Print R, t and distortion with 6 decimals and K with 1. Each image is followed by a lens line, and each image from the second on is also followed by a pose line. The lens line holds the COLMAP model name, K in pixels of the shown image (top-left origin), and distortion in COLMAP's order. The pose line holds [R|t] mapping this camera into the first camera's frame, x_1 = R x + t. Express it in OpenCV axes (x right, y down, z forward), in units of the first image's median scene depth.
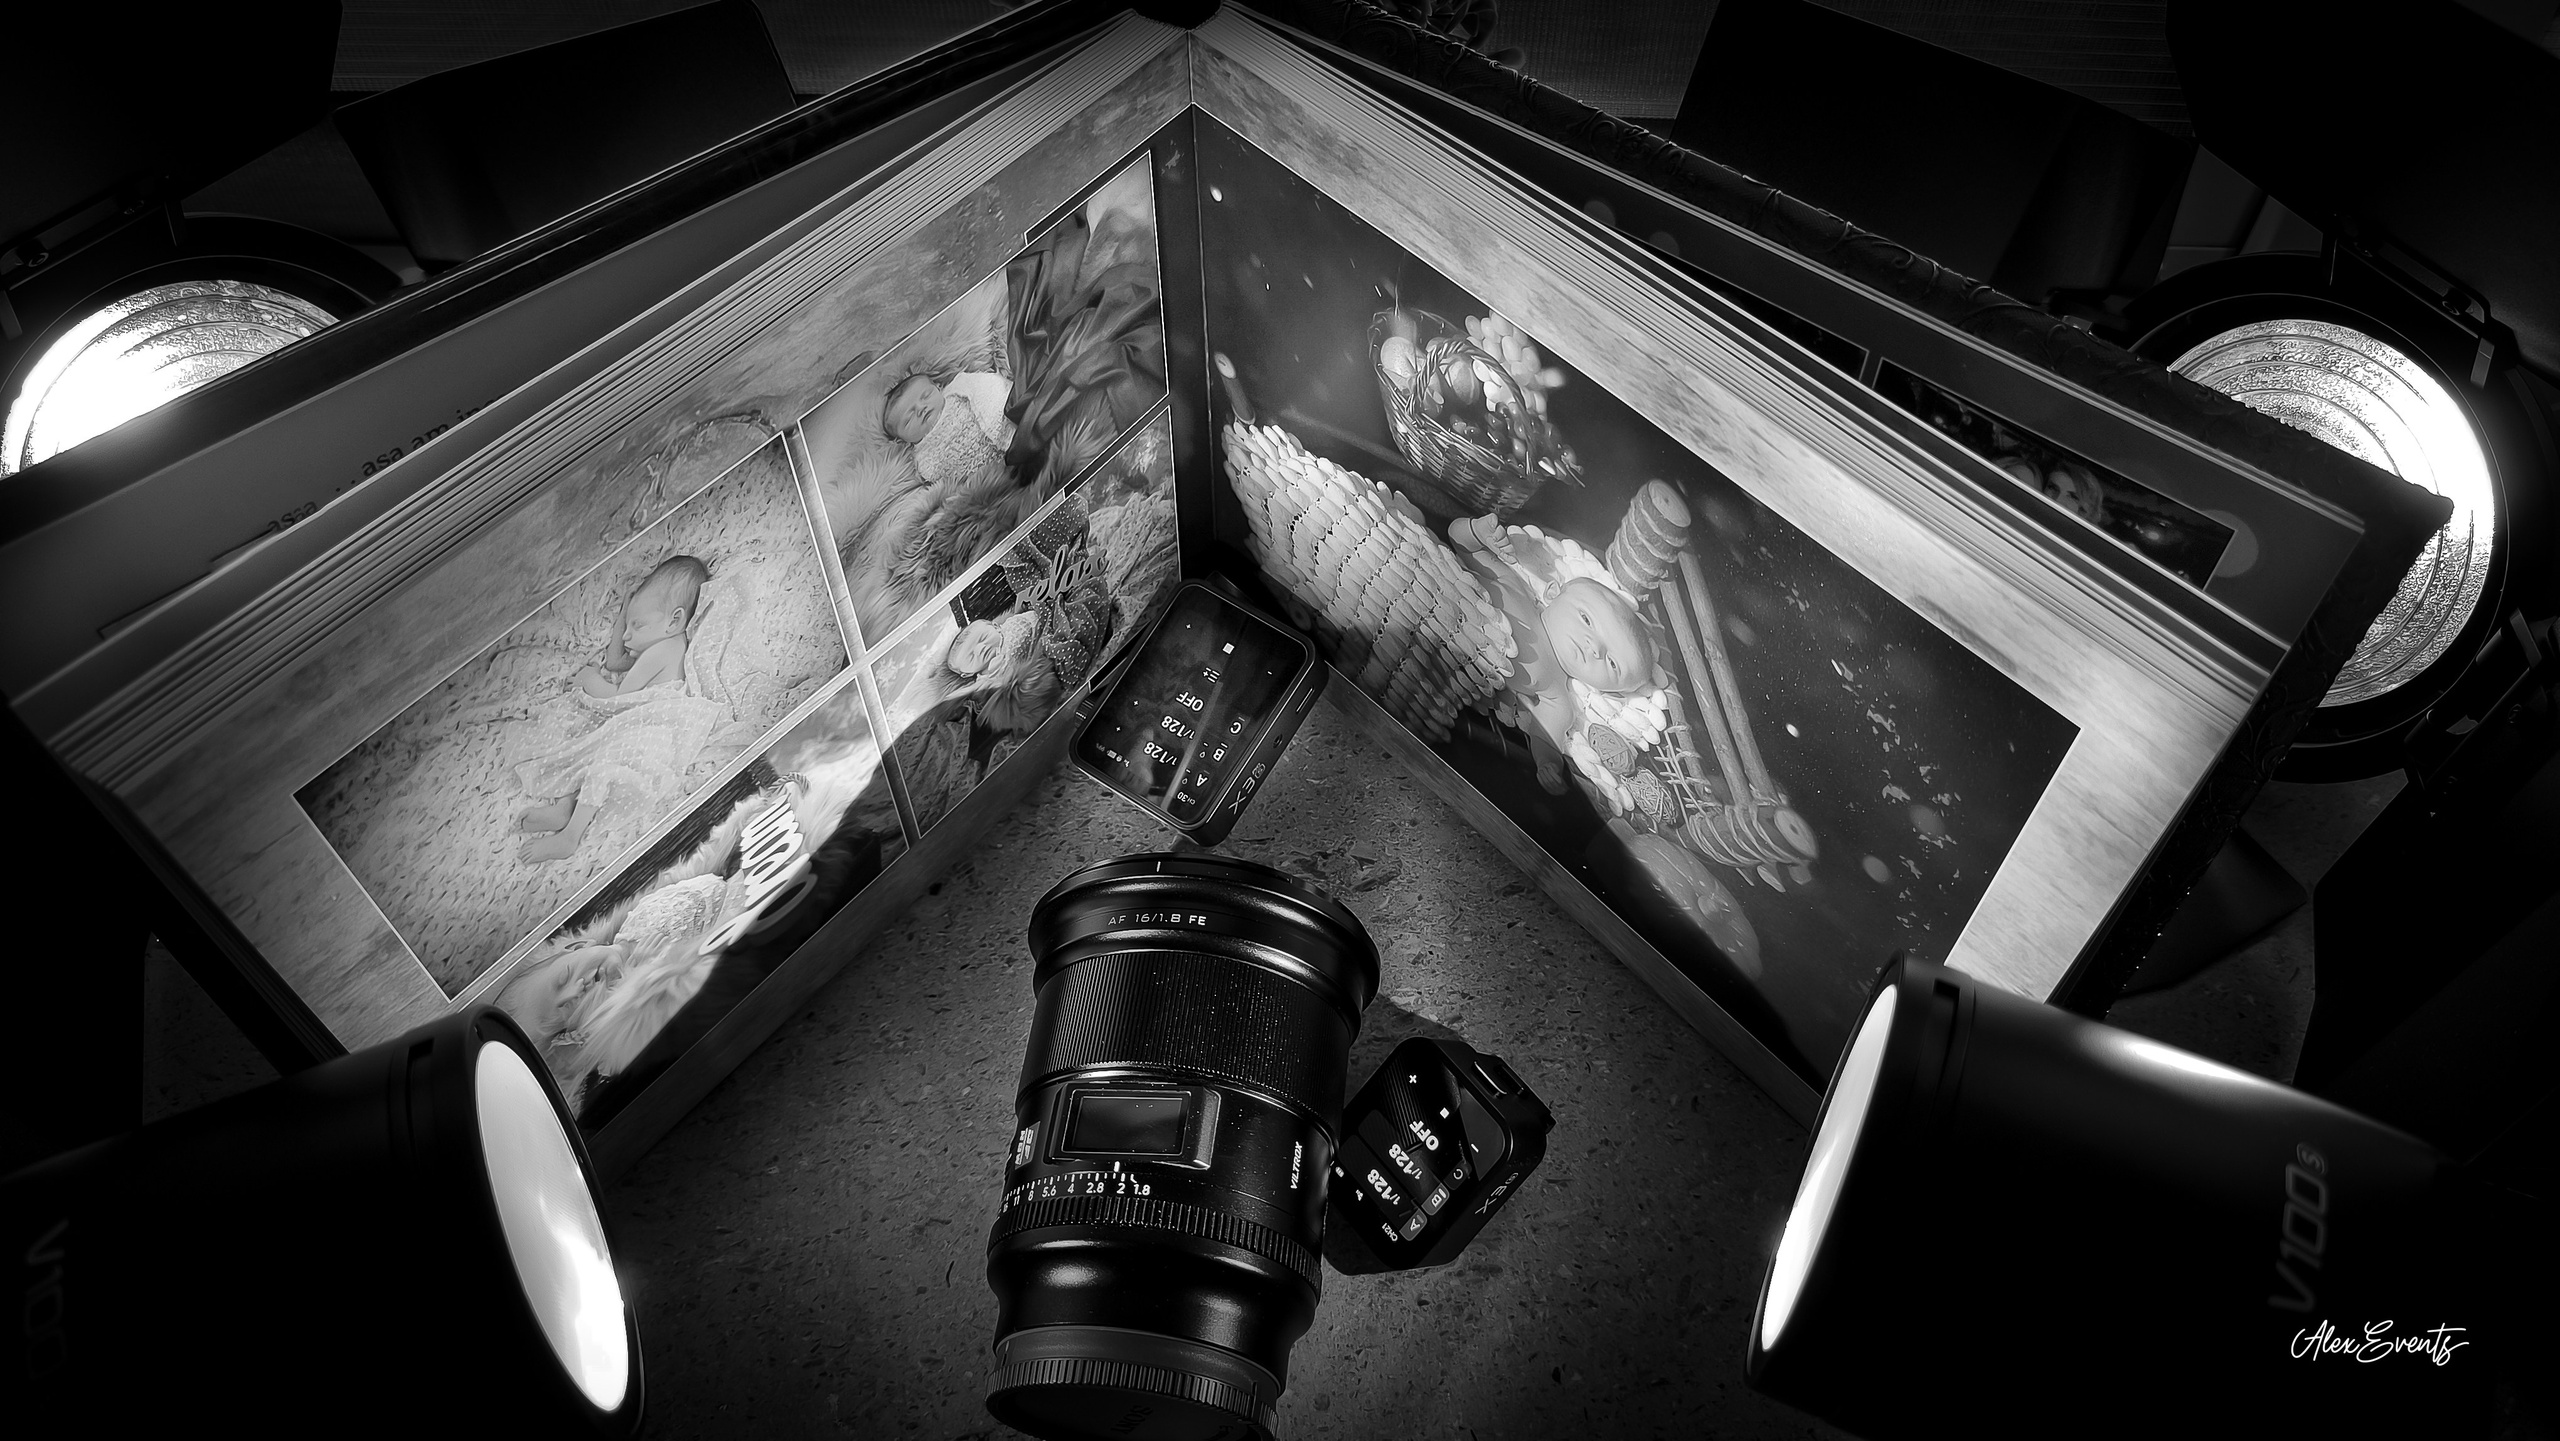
lens RADIAL K [[1808.9, 0, 1298.8], [0, 1808.9, 708.9], [0, 0, 1]] dist [-0.014217, -0.014136]
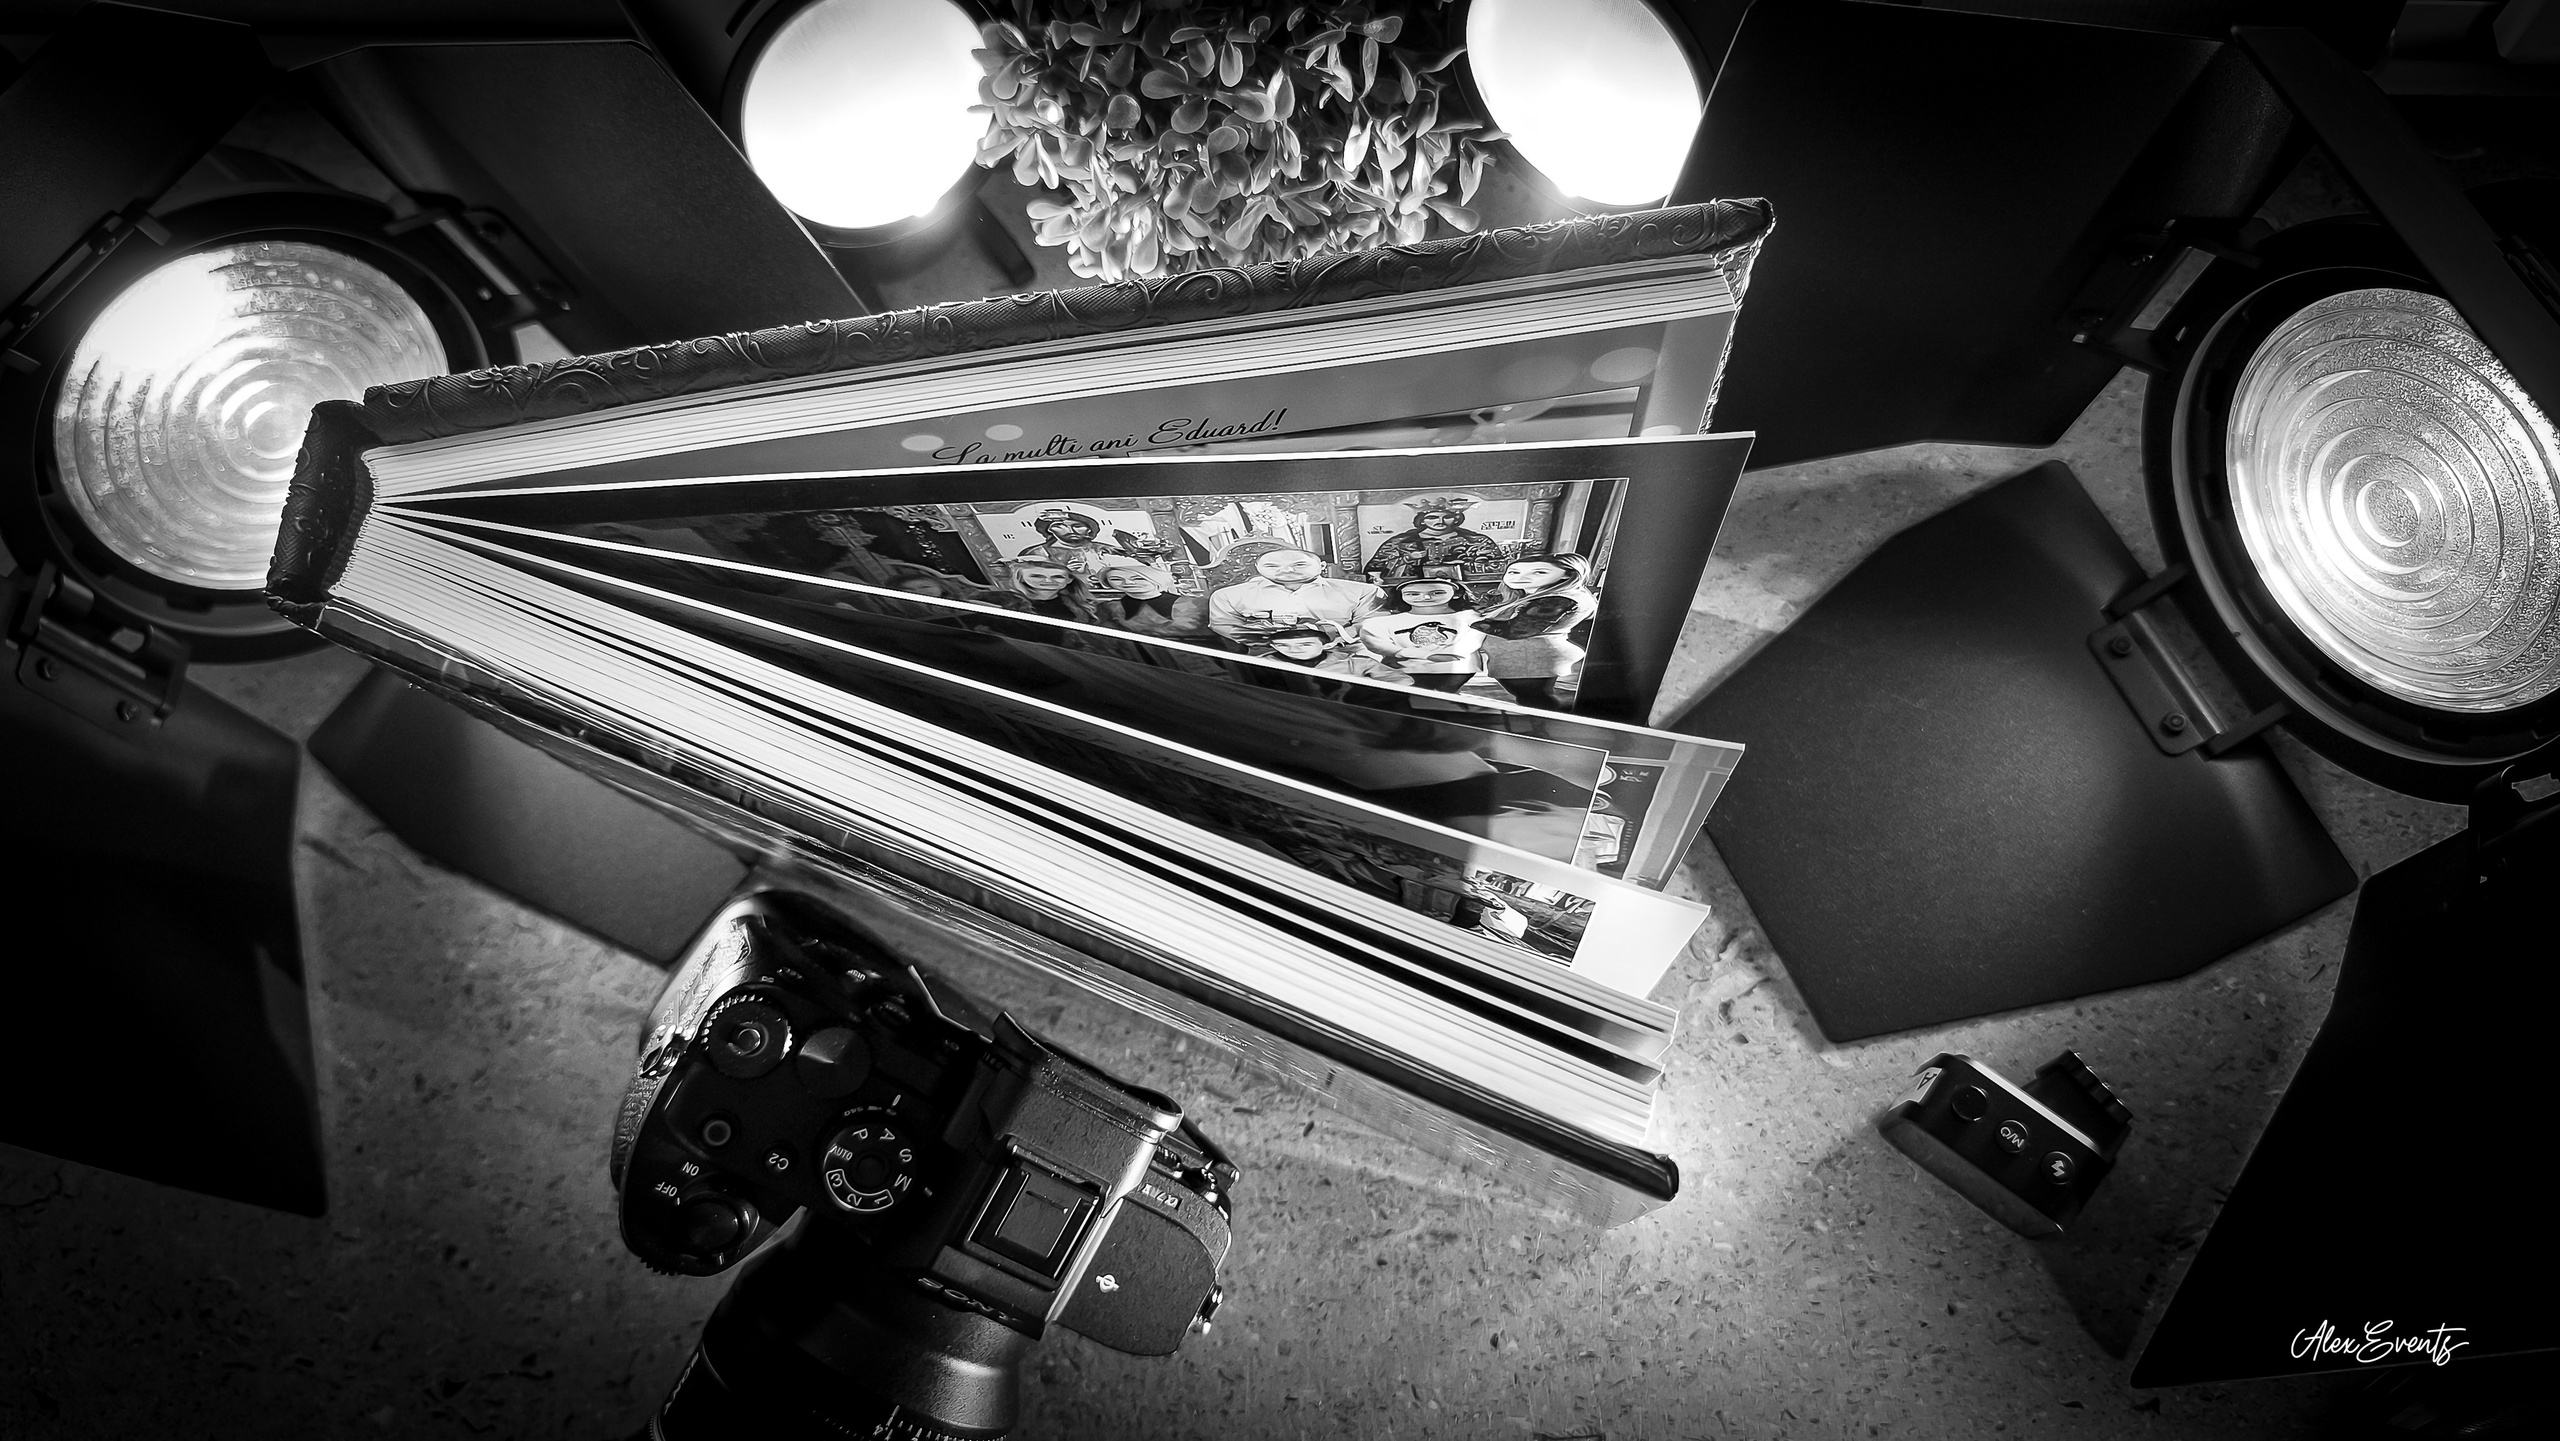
lens RADIAL K [[1808.9, 0, 1269.7], [0, 1808.9, 707.6], [0, 0, 1]] dist [-0.014217, -0.014136]
pose [[0.988223, 0.033213, -0.149374, 0.148998], [0.022114, 0.934918, 0.354173, -0.371656], [0.151416, -0.353305, 0.923173, 0.080289]]
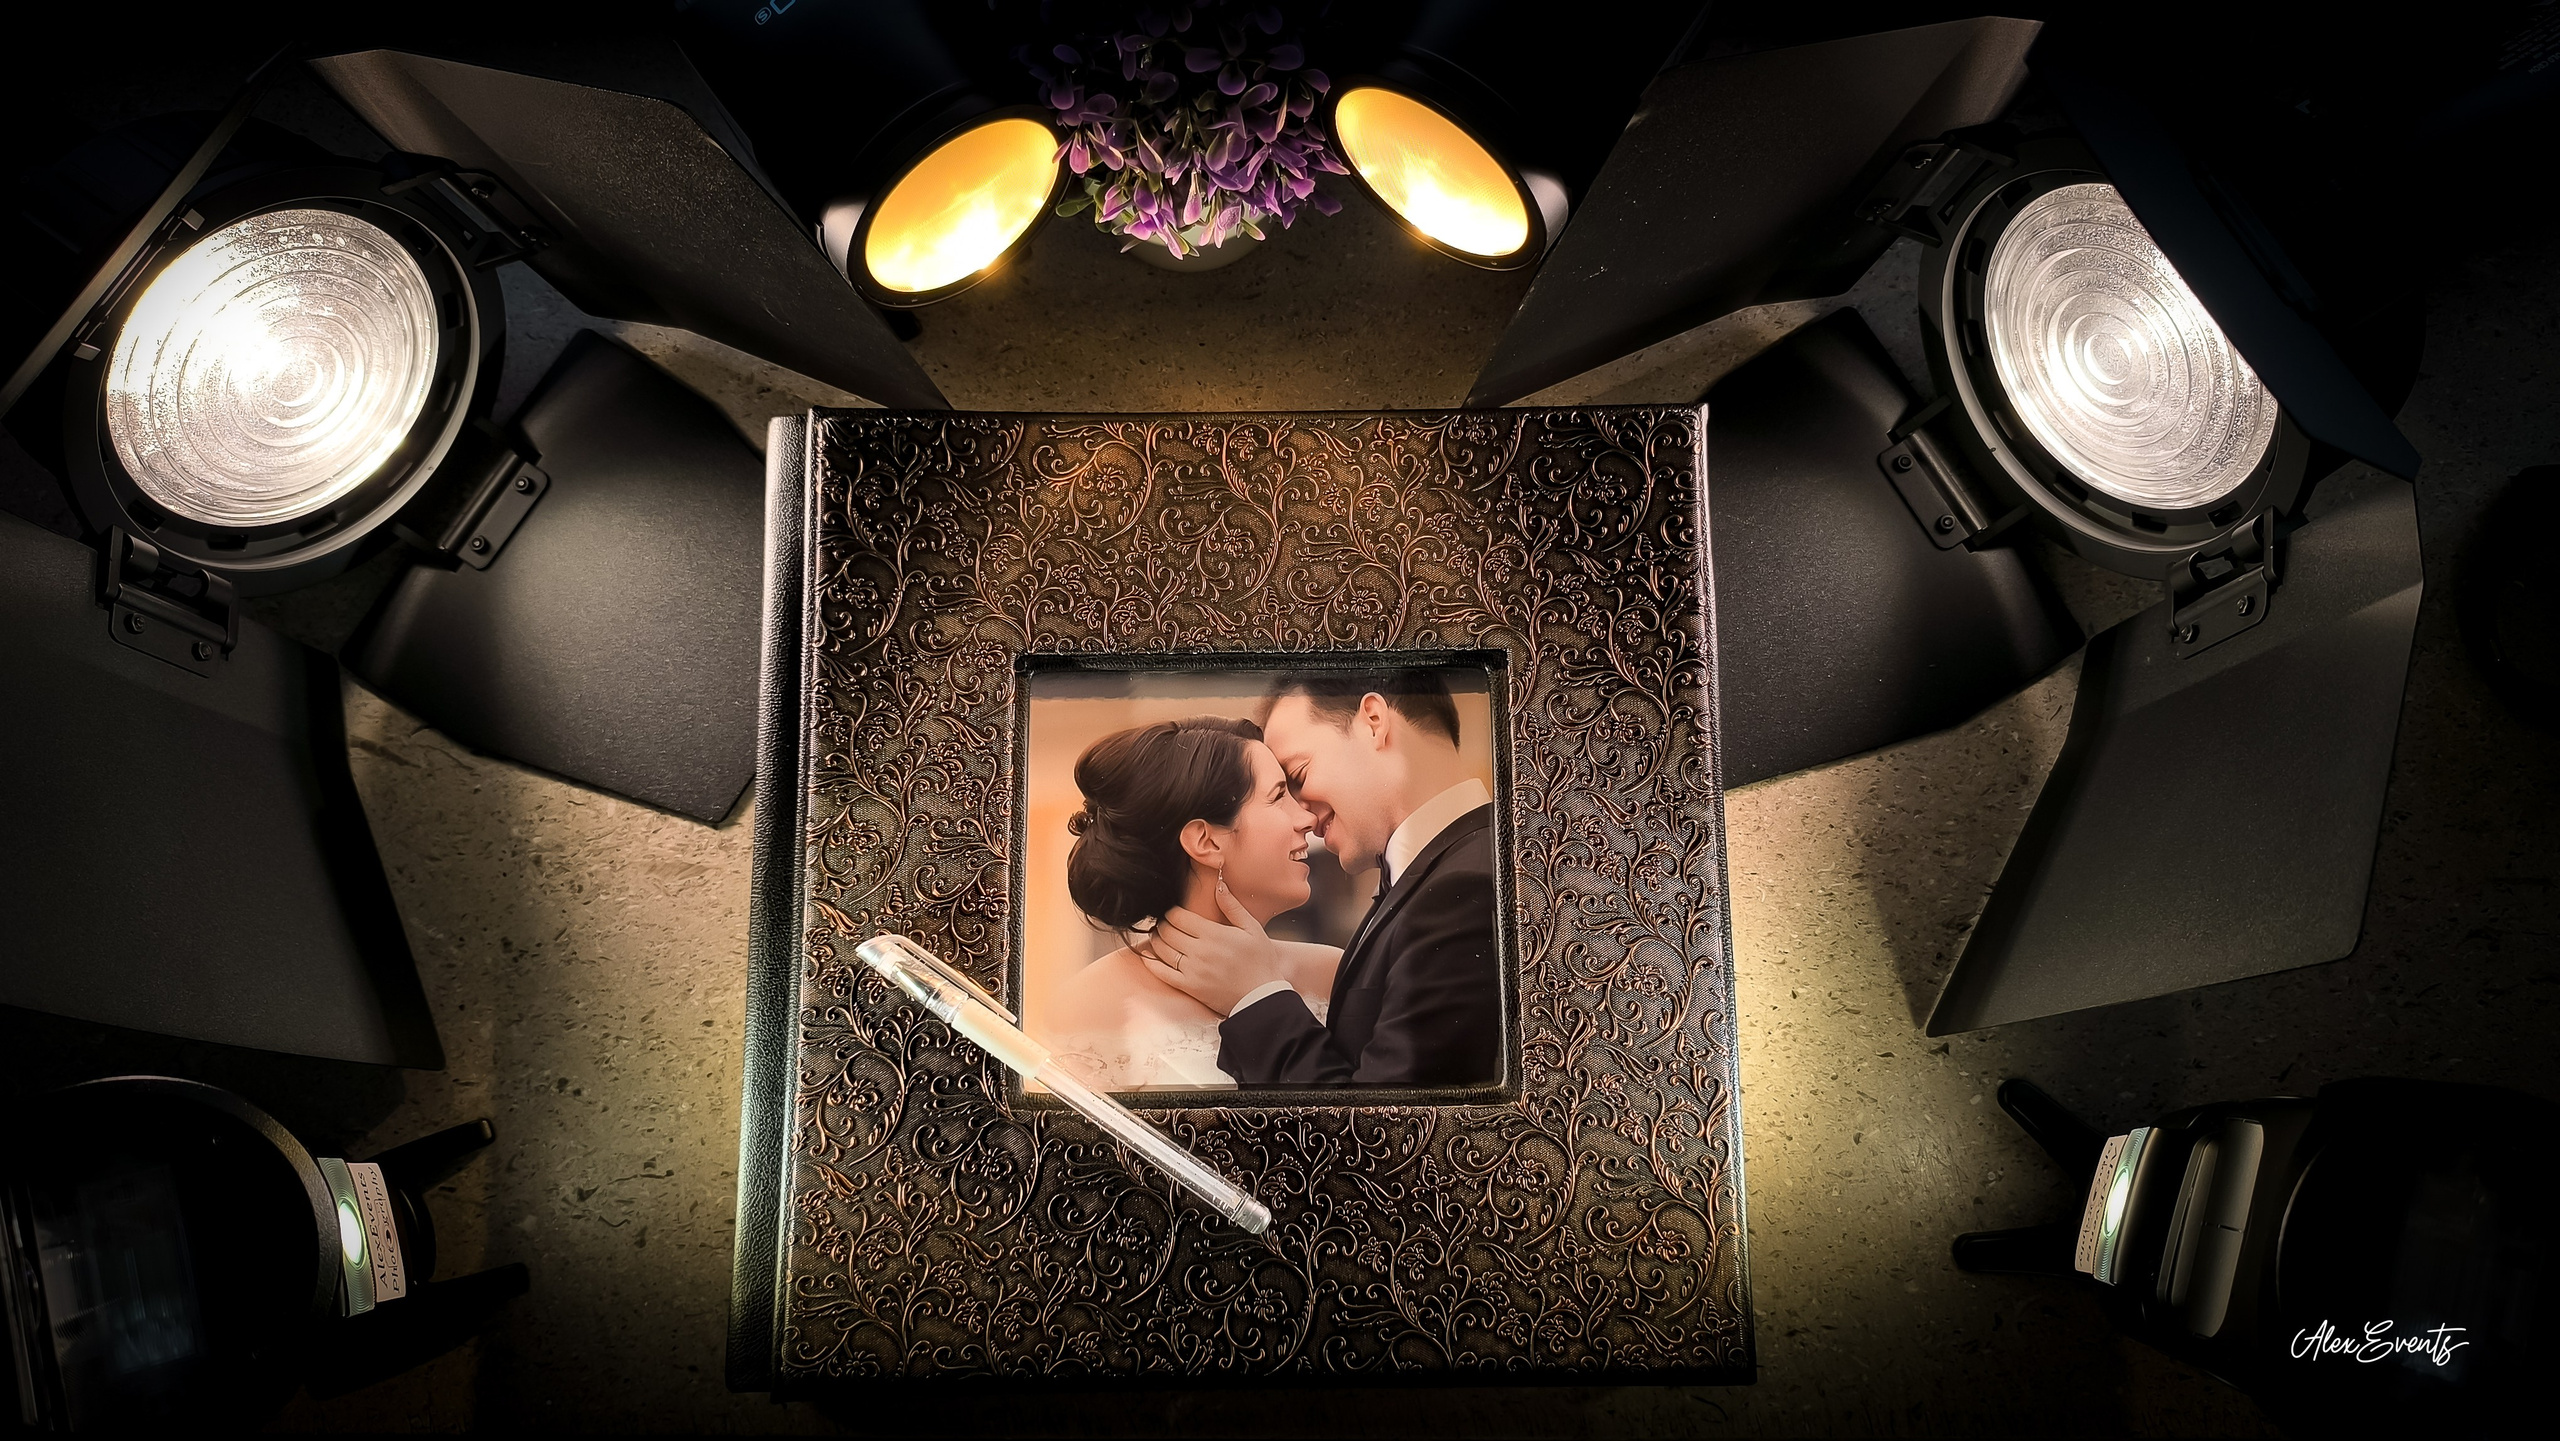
lens RADIAL K [[1808.9, 0, 1276.2], [0, 1808.9, 705.5], [0, 0, 1]] dist [-0.014217, -0.014136]
pose [[0.999262, -0.033767, -0.018314, 0.039701], [0.038410, 0.871186, 0.489448, -0.534395], [-0.000572, -0.489790, 0.871840, -0.095466]]
